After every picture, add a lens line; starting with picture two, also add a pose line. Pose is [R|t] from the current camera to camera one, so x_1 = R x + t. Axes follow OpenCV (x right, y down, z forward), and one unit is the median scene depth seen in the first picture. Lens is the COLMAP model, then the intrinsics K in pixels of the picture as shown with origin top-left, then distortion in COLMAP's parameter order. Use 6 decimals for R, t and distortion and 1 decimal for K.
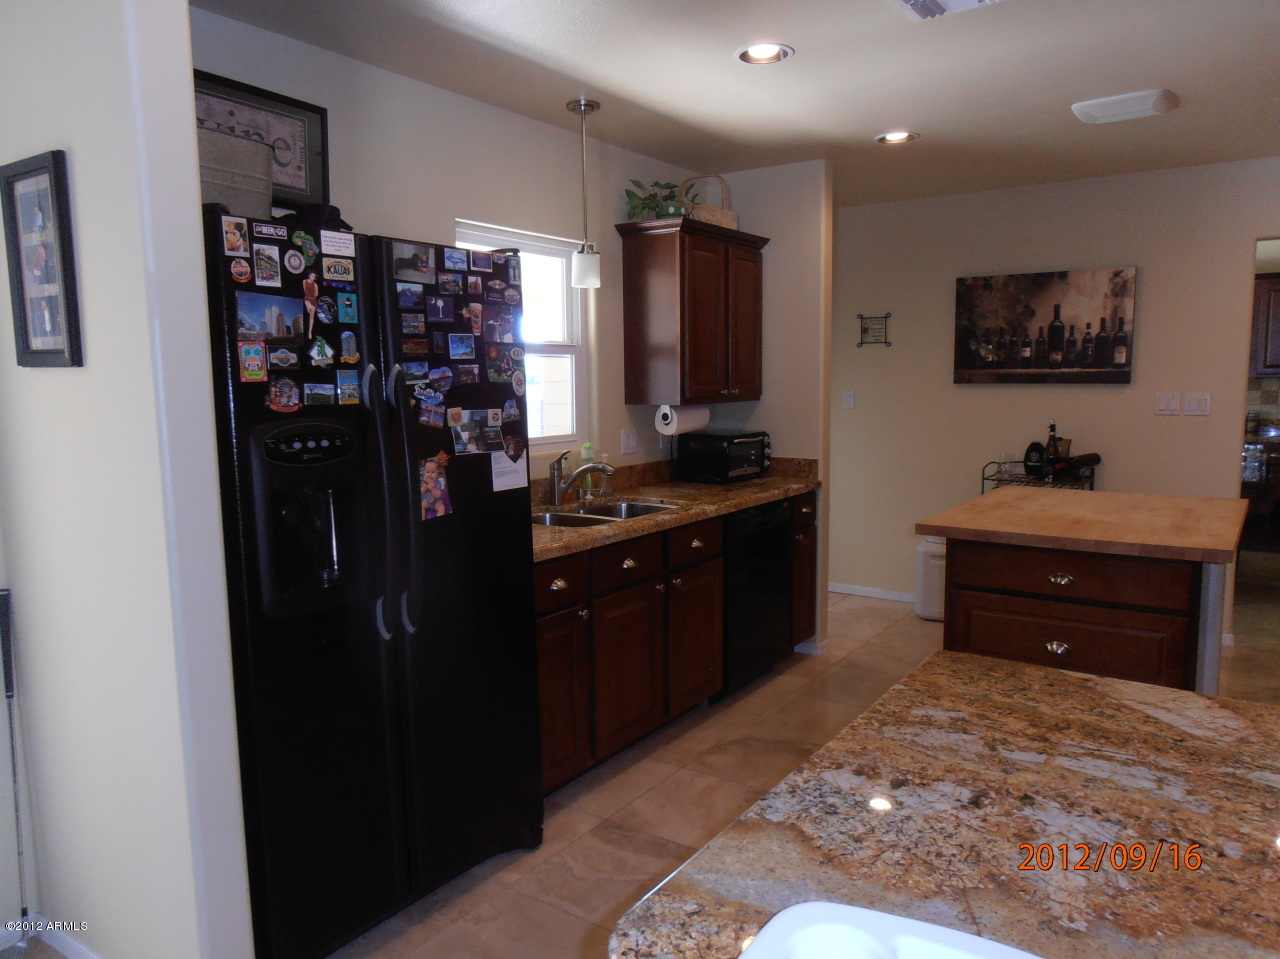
lens RADIAL K [[903.6, 0, 643.2], [0, 903.6, 479.3], [0, 0, 1]] dist [-0.013103, 0.010451]
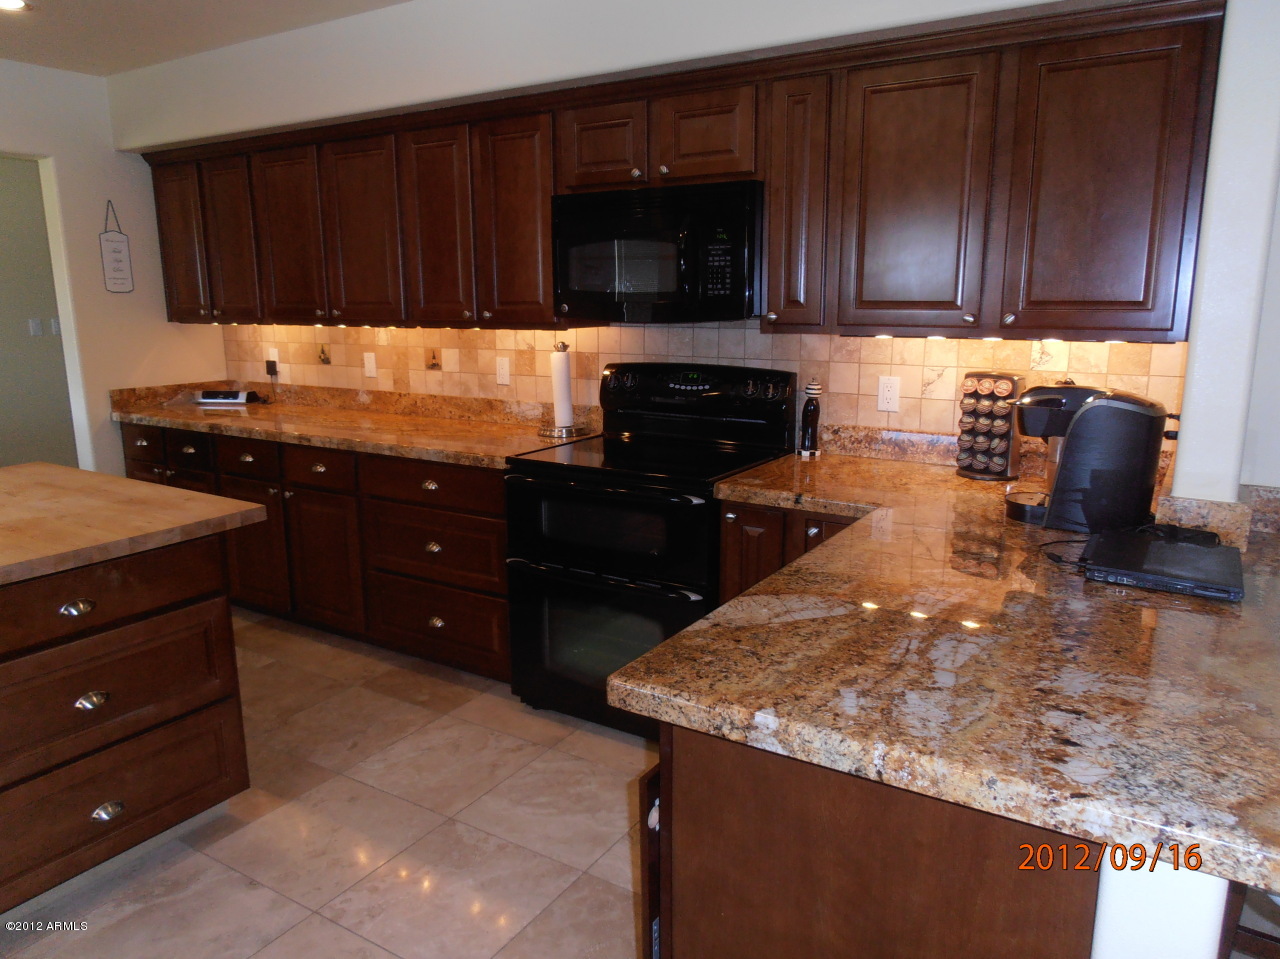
lens RADIAL K [[903.6, 0, 643.2], [0, 903.6, 479.3], [0, 0, 1]] dist [-0.013103, 0.010451]
pose [[-0.048149, -0.190935, 0.980421, -0.140867], [0.123203, 0.972929, 0.195527, -0.043192], [-0.991213, 0.130205, -0.023322, 0.345617]]
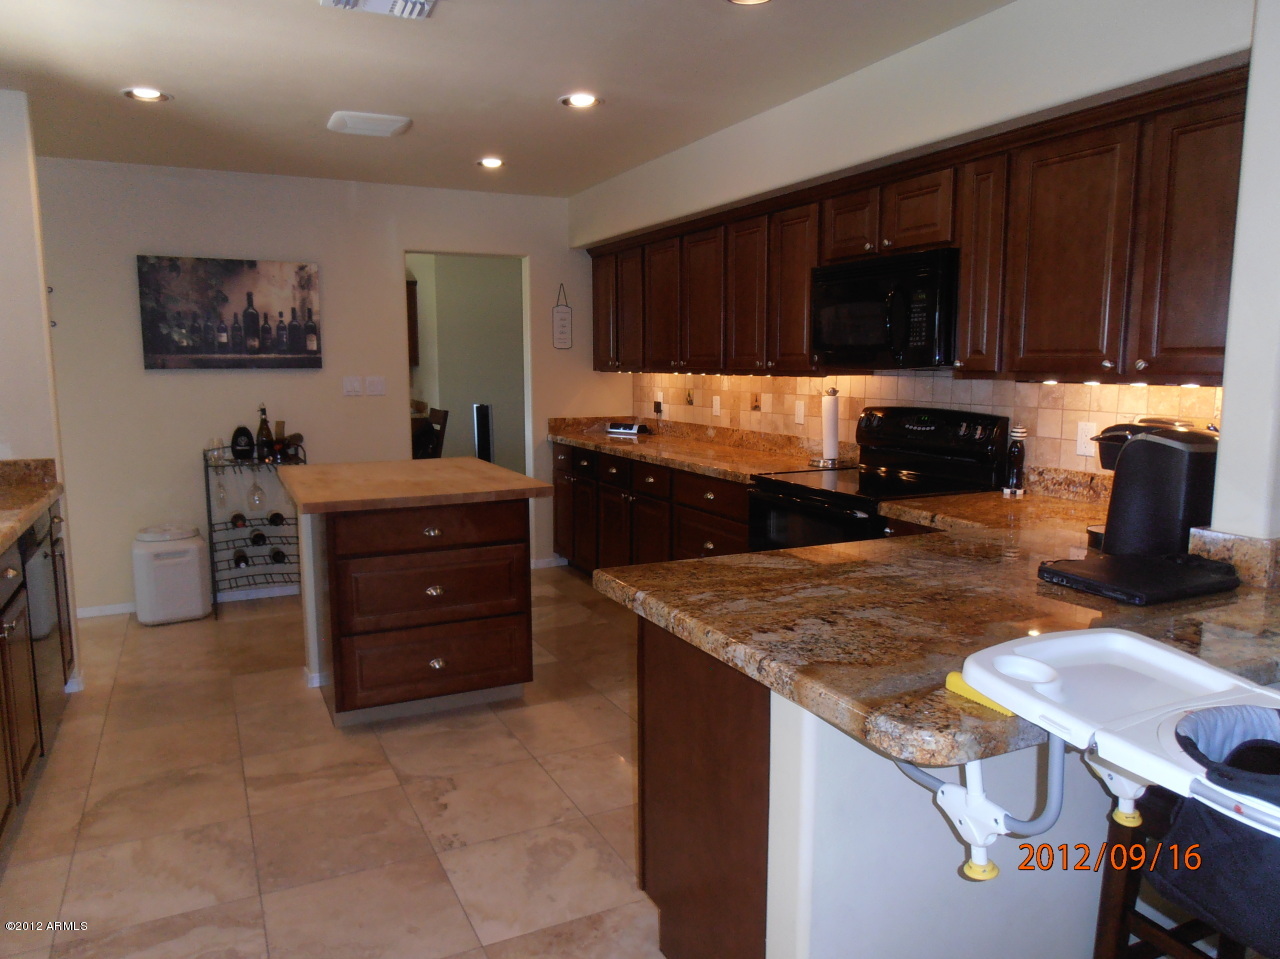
lens RADIAL K [[903.6, 0, 643.2], [0, 903.6, 479.3], [0, 0, 1]] dist [-0.013103, 0.010451]
pose [[0.482261, -0.103959, 0.869837, -0.251401], [0.098816, 0.993052, 0.063899, -0.002479], [-0.870437, 0.055138, 0.489183, 0.117793]]
